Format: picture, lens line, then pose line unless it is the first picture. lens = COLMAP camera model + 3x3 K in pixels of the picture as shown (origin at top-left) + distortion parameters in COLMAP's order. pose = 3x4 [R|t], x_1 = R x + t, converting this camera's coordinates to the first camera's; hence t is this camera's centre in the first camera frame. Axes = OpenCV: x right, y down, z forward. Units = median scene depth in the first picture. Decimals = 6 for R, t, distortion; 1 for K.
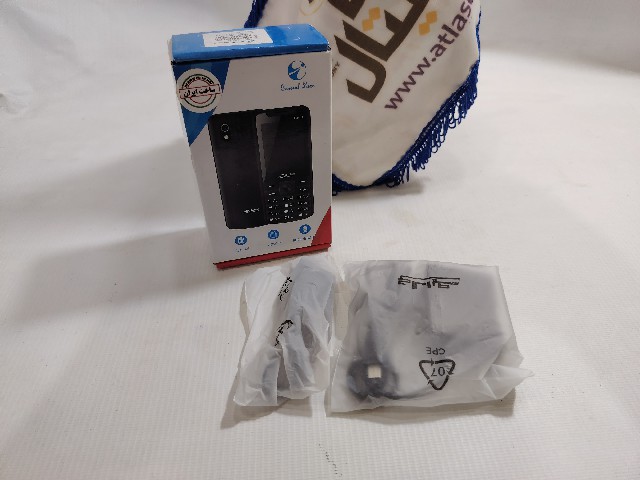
lens RADIAL K [[474.2, 0, 324.9], [0, 474.2, 235.4], [0, 0, 1]] dist [0.013835, -0.055703]
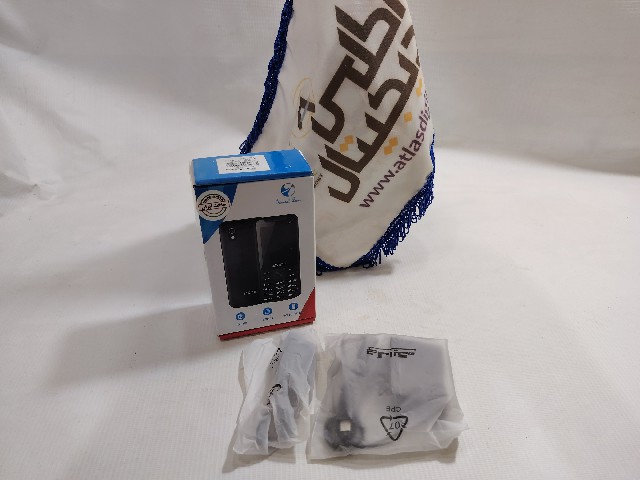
lens RADIAL K [[474.2, 0, 330.4], [0, 474.2, 233.8], [0, 0, 1]] dist [0.013835, -0.055703]
pose [[0.999688, 0.006669, 0.024070, 0.025529], [-0.003541, 0.991805, -0.127709, -0.049247], [-0.024724, 0.127584, 0.991520, -0.265648]]
